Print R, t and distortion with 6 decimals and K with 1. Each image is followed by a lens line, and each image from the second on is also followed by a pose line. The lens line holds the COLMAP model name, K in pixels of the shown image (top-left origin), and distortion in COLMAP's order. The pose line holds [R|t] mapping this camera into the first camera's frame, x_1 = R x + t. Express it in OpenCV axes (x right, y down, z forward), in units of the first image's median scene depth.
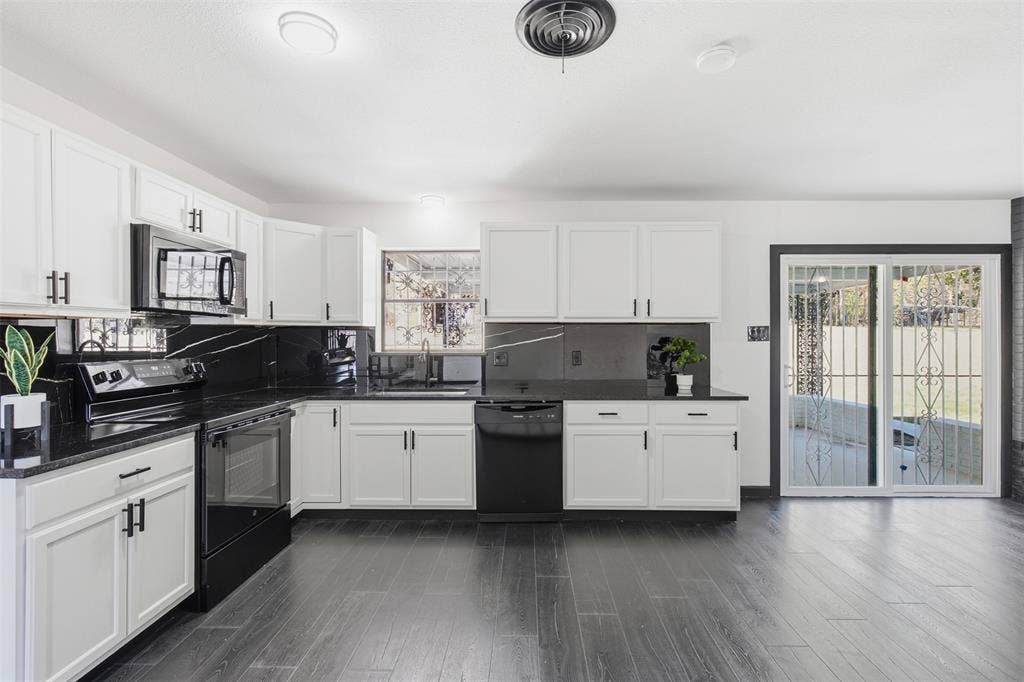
lens RADIAL K [[466.0, 0, 508.1], [0, 466.0, 337.5], [0, 0, 1]] dist [-0.002531, -0.000042]
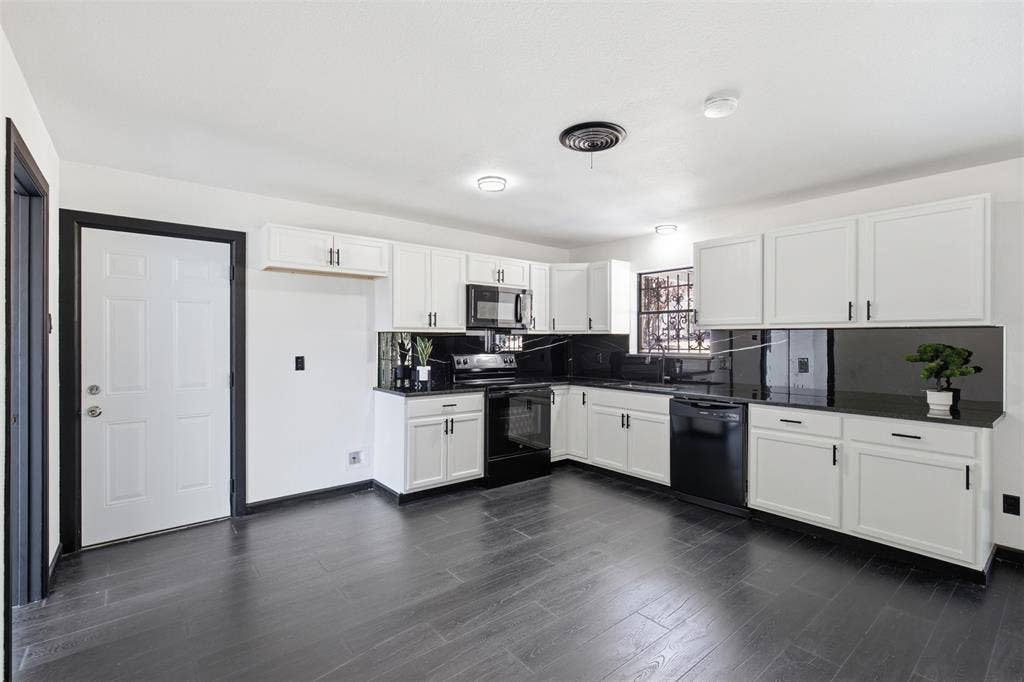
lens RADIAL K [[466.0, 0, 508.1], [0, 466.0, 337.5], [0, 0, 1]] dist [-0.002531, -0.000042]
pose [[0.638160, -0.001538, -0.769902, 0.586119], [-0.003942, 0.999978, -0.005266, -0.006009], [0.769894, 0.006395, 0.638140, -0.091129]]
